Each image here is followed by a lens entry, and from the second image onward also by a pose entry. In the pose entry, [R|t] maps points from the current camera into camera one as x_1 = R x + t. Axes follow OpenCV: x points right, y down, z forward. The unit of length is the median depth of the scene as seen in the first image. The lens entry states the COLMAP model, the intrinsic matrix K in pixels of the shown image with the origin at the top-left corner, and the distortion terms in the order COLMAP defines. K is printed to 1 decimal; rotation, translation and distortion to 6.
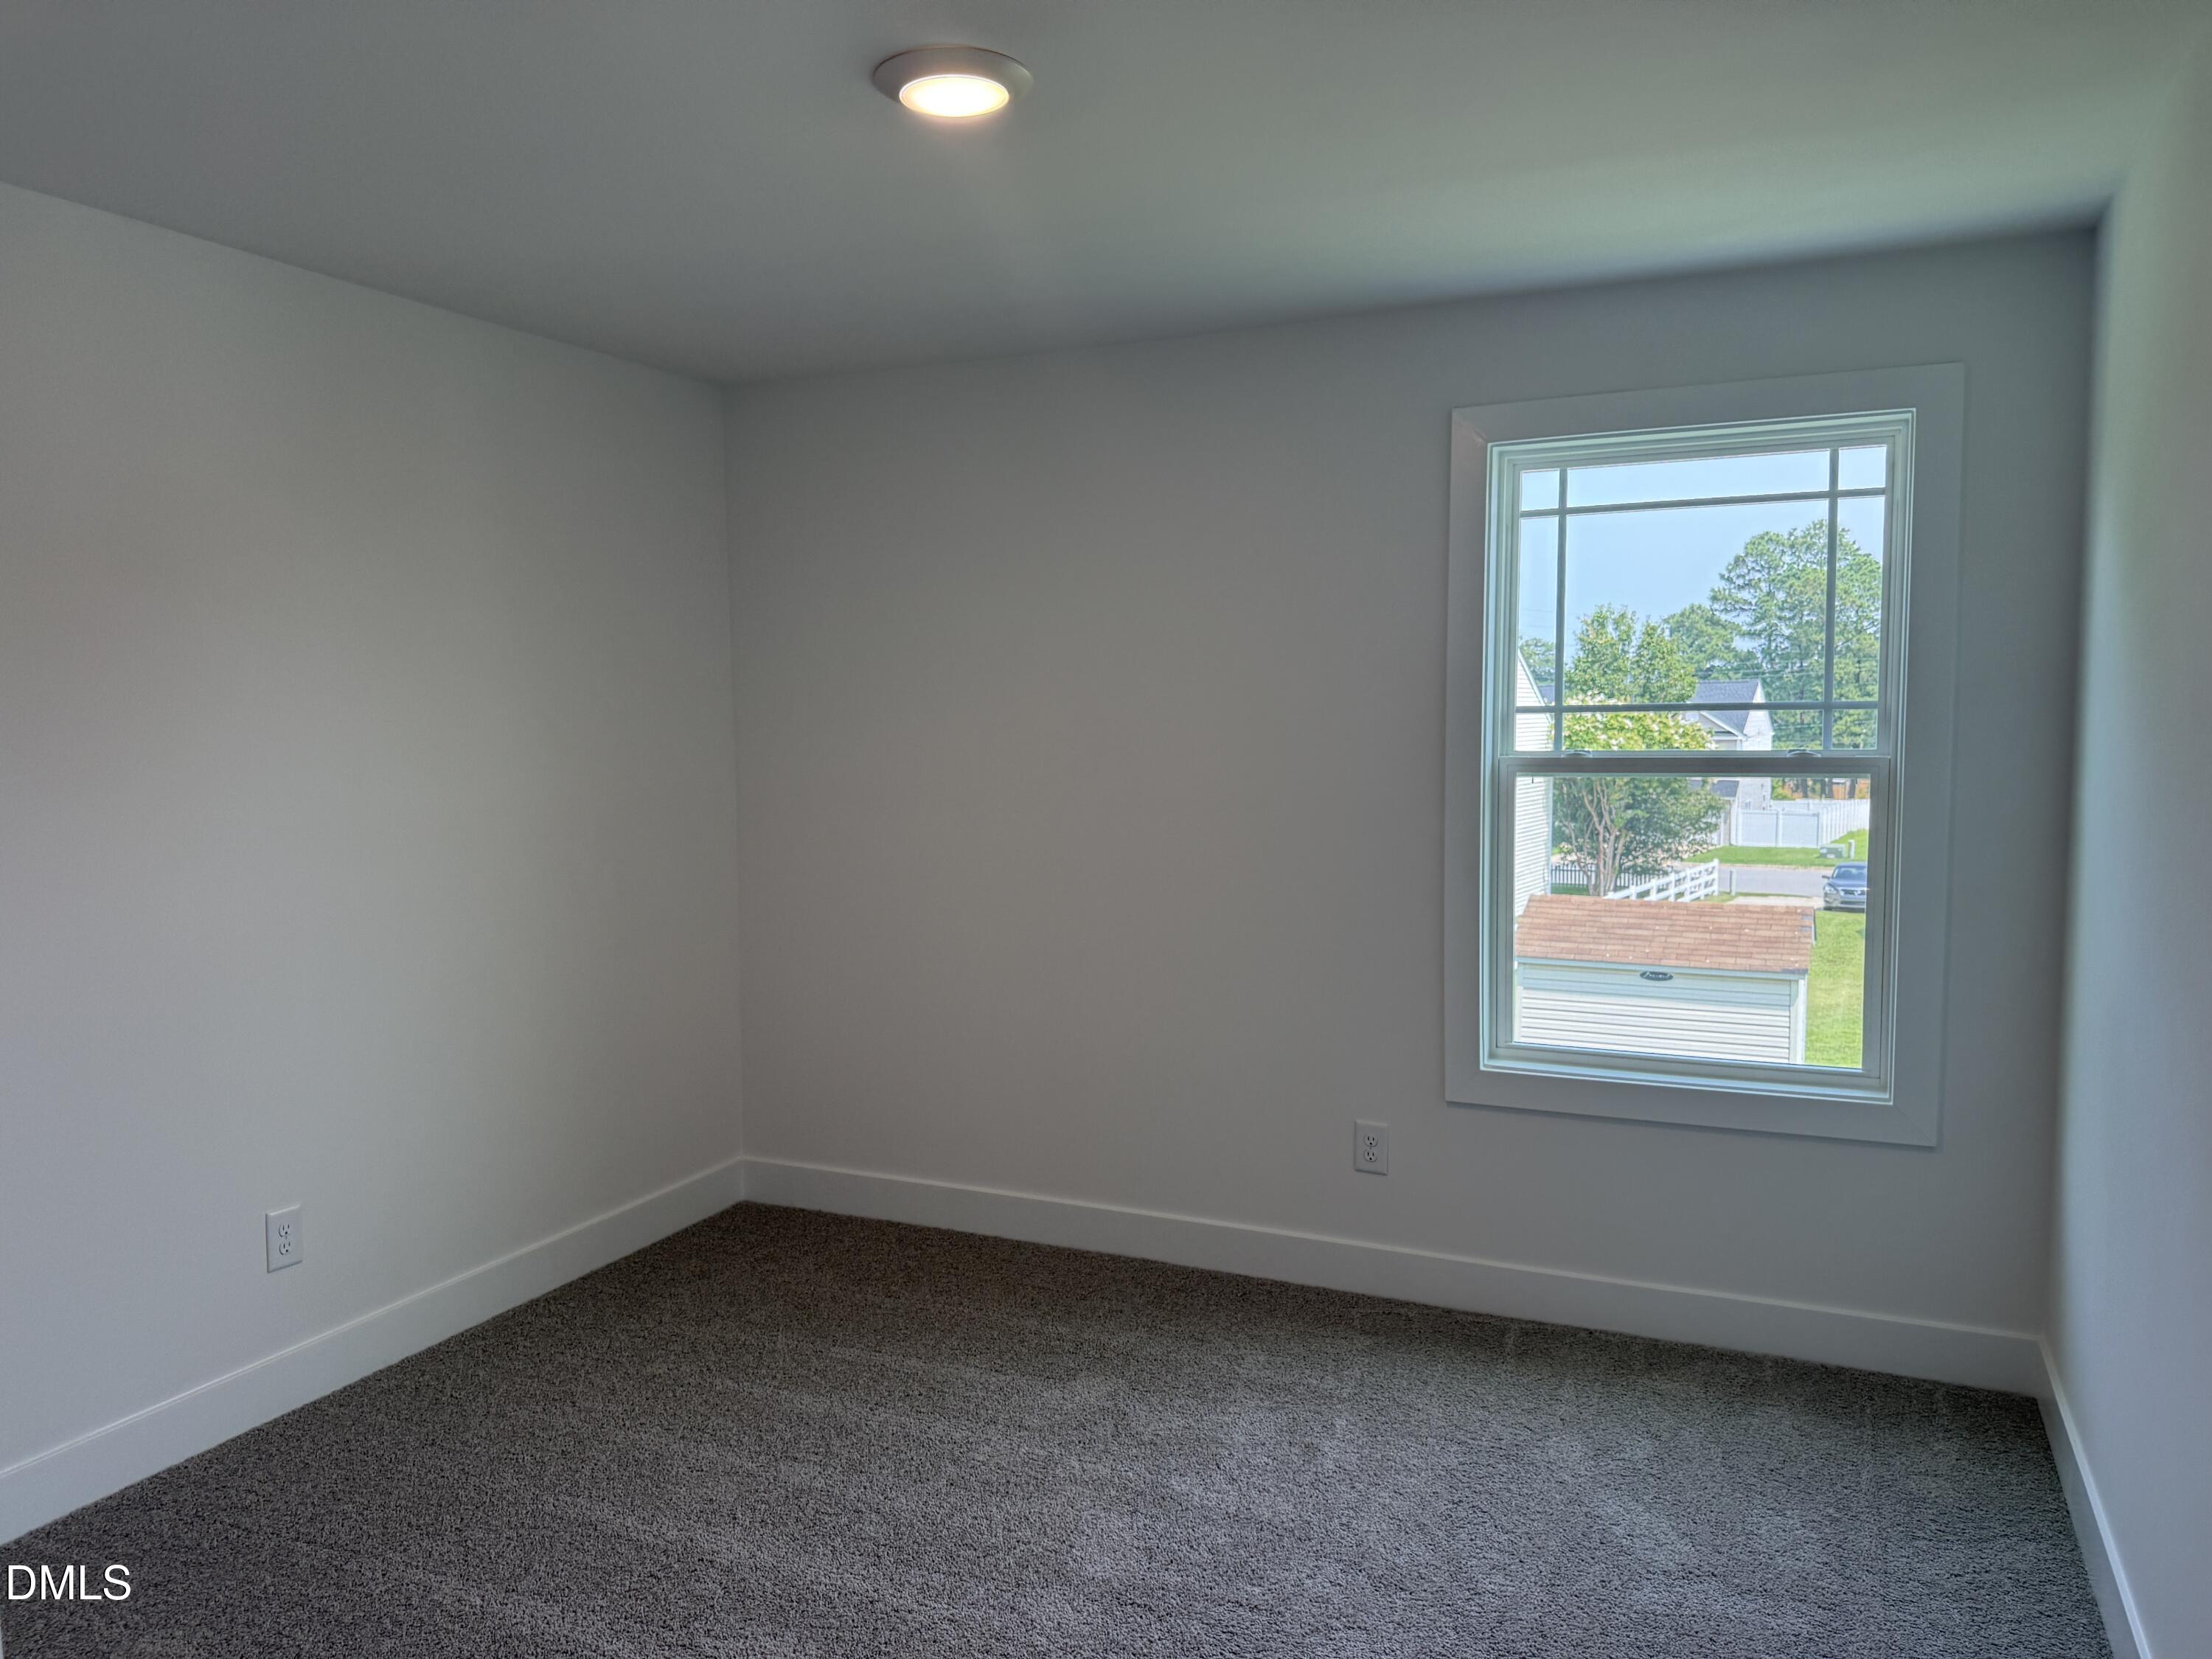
lens RADIAL K [[1545.5, 0, 1097.5], [0, 1545.5, 835.6], [0, 0, 1]] dist [0.136762, -0.232466]
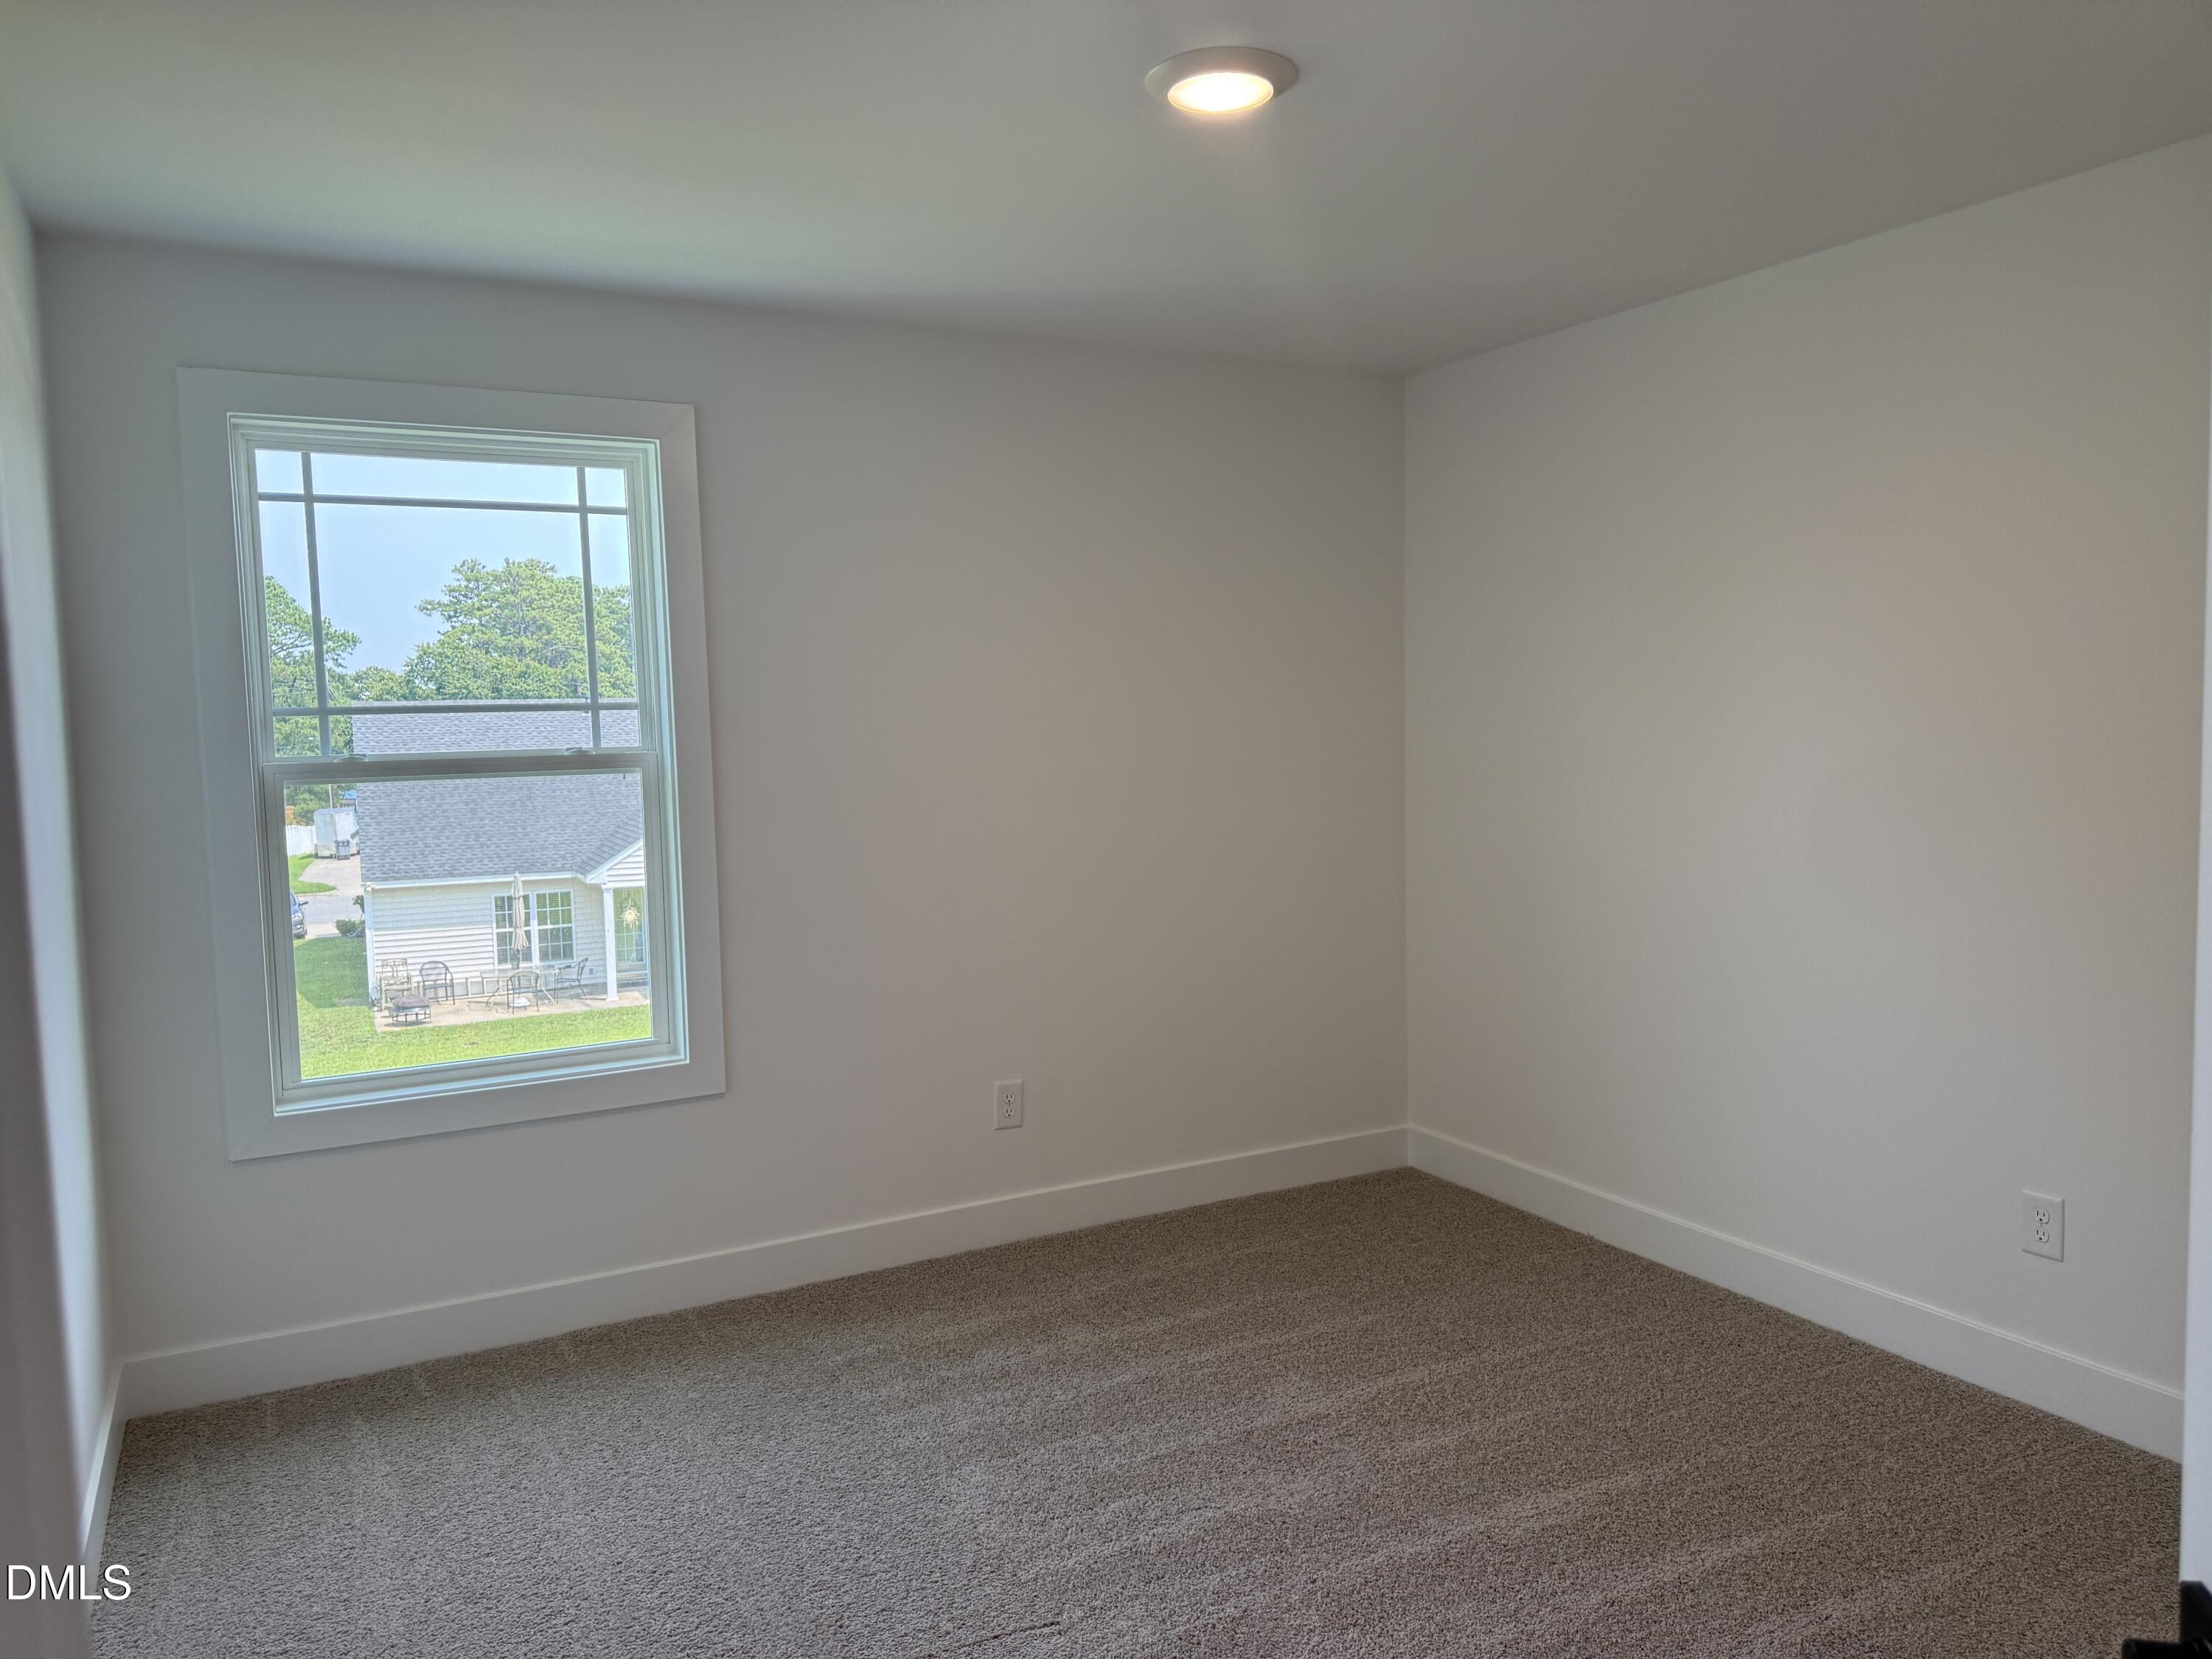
lens RADIAL K [[1545.5, 0, 1097.5], [0, 1545.5, 835.6], [0, 0, 1]] dist [0.136762, -0.232466]
pose [[0.593329, -0.077720, 0.801200, -0.197042], [0.081343, 0.996022, 0.036380, -0.006207], [-0.800840, 0.043587, 0.597290, 0.093054]]
